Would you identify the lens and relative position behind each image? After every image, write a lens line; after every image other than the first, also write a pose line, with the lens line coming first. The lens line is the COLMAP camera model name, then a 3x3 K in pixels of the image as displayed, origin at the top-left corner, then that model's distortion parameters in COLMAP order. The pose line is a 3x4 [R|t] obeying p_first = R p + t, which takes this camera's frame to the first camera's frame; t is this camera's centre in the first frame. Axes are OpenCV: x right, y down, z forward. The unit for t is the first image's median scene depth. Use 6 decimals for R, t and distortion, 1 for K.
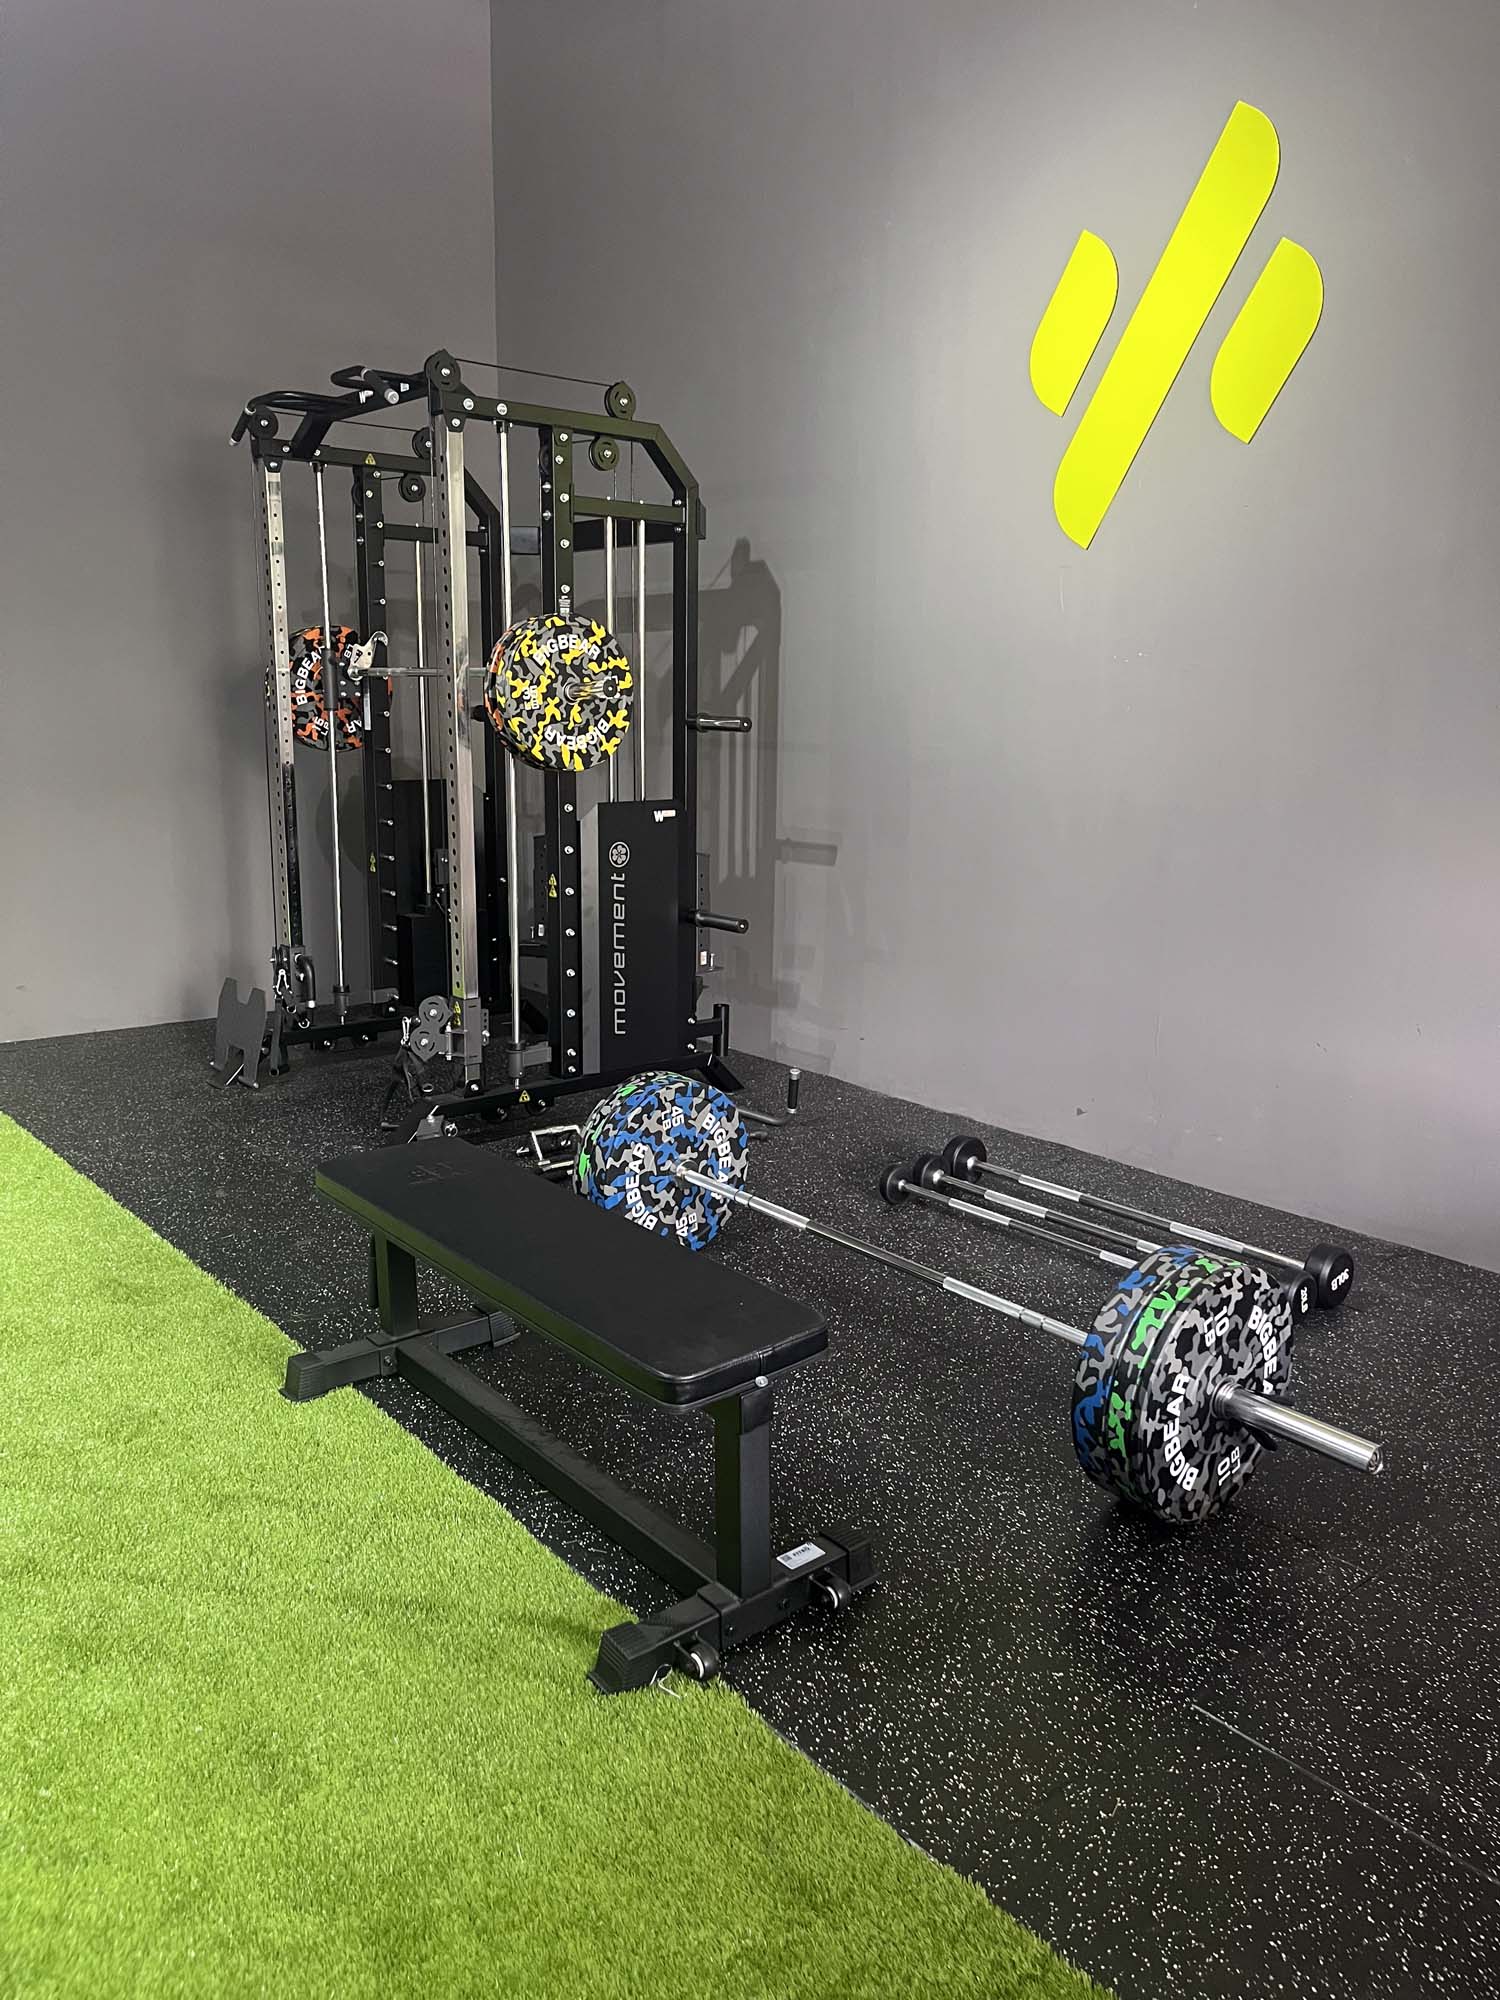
lens RADIAL K [[1510.0, 0, 746.5], [0, 1510.0, 1000.3], [0, 0, 1]] dist [0.063301, -0.086983]
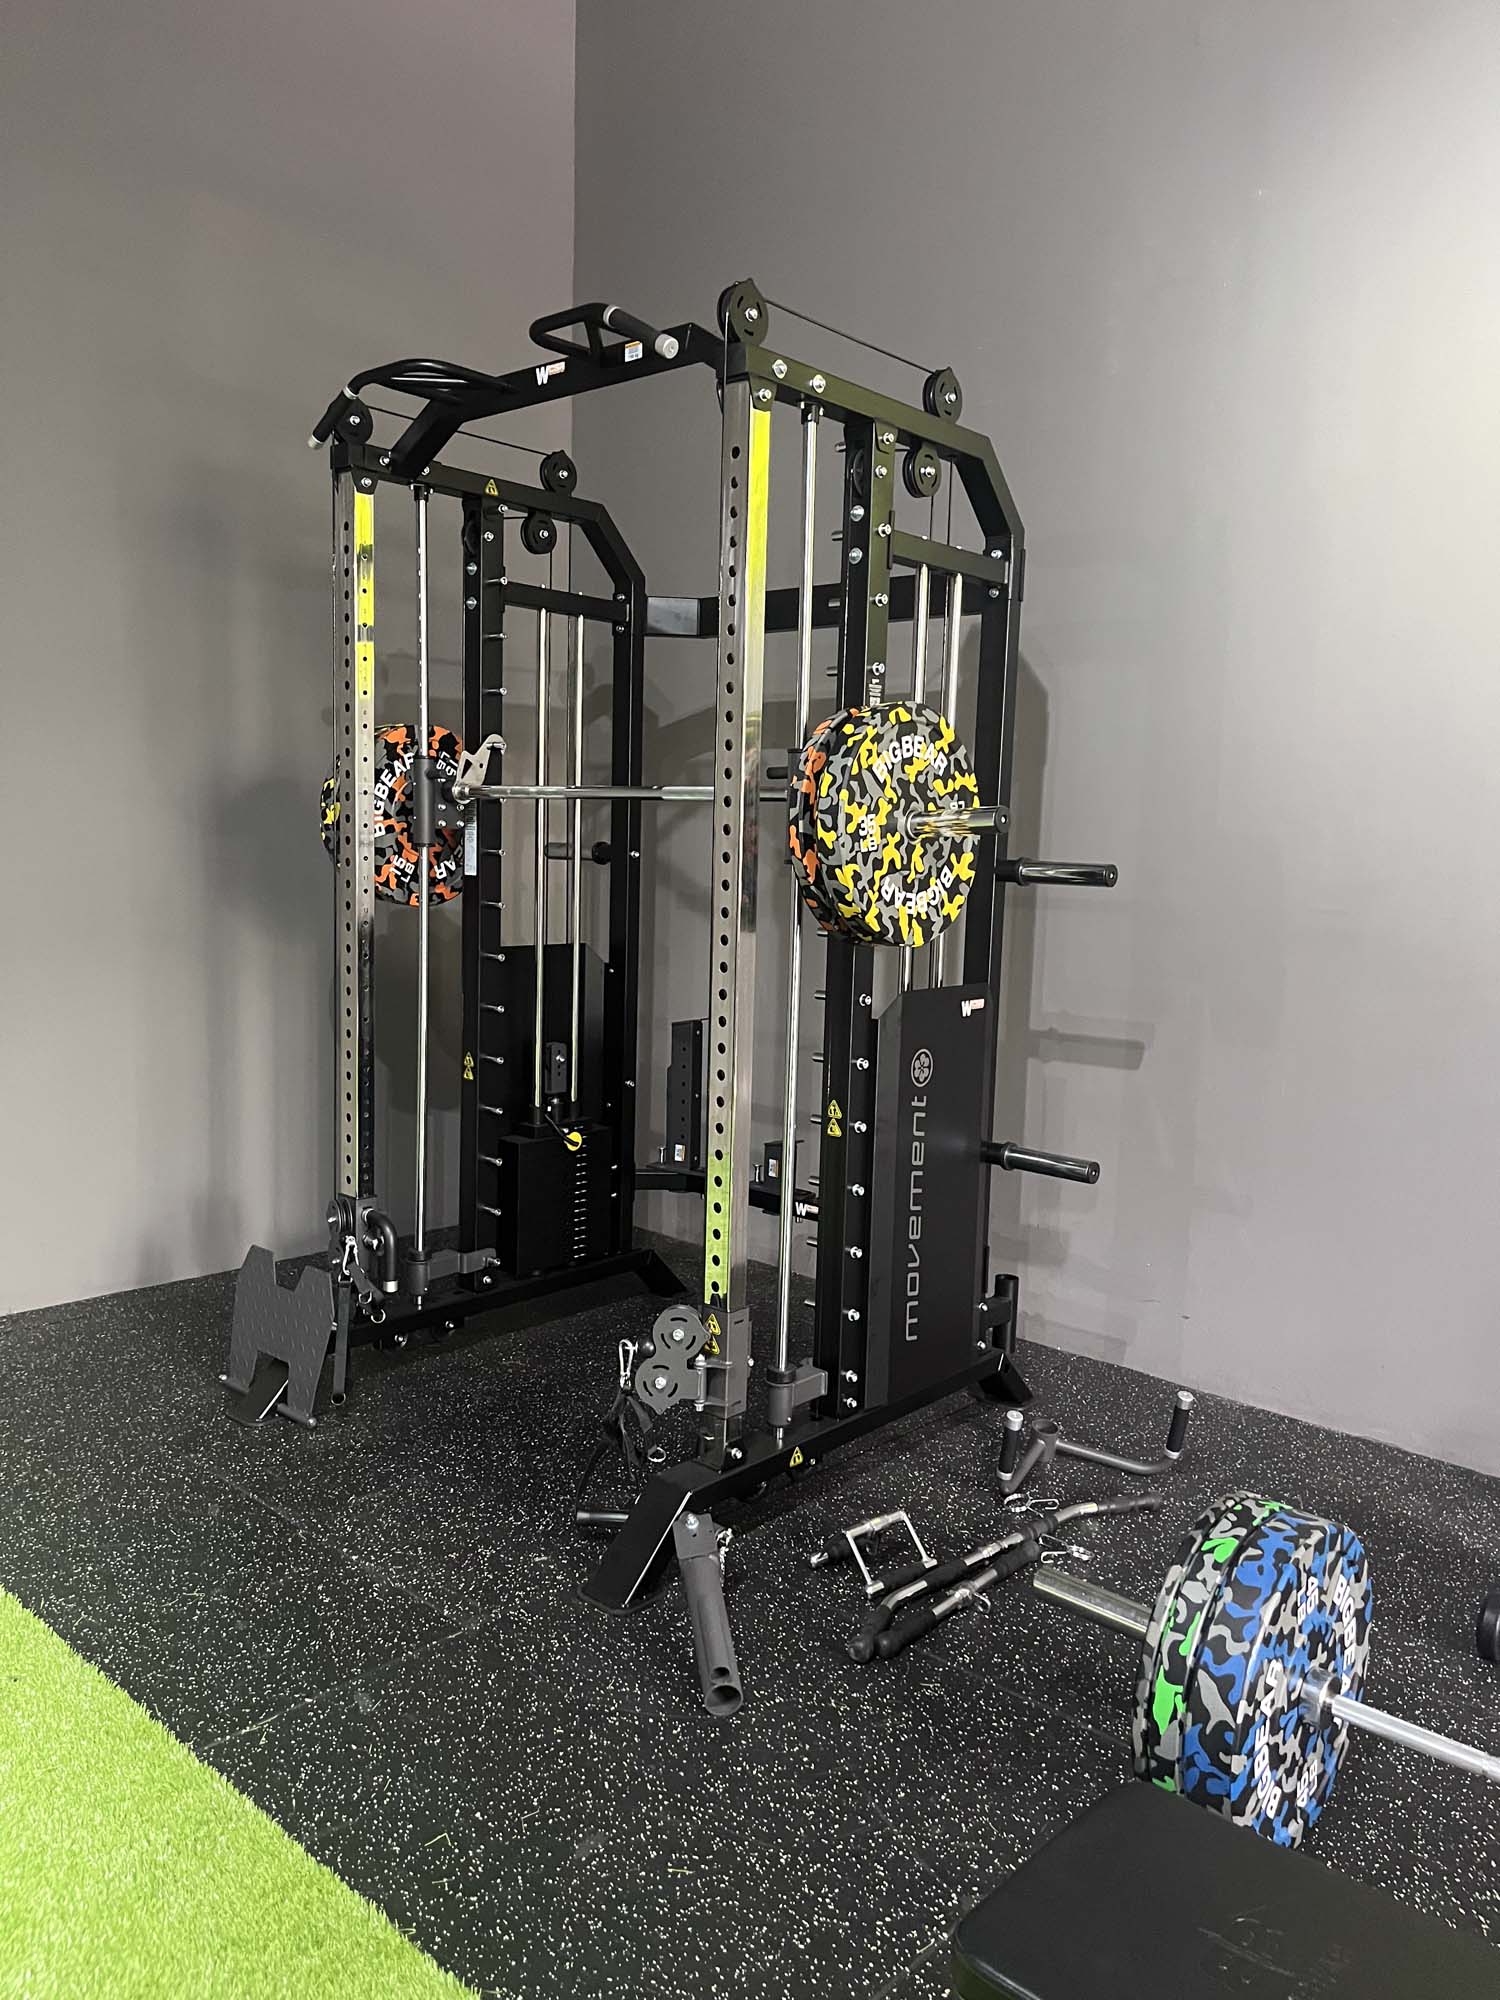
lens RADIAL K [[1510.0, 0, 750.6], [0, 1510.0, 1011.3], [0, 0, 1]] dist [0.063301, -0.086983]
pose [[0.991289, 0.000173, 0.131706, -0.246269], [0.010418, 0.996763, -0.079719, -0.070054], [-0.131293, 0.080397, 0.988078, 0.359891]]
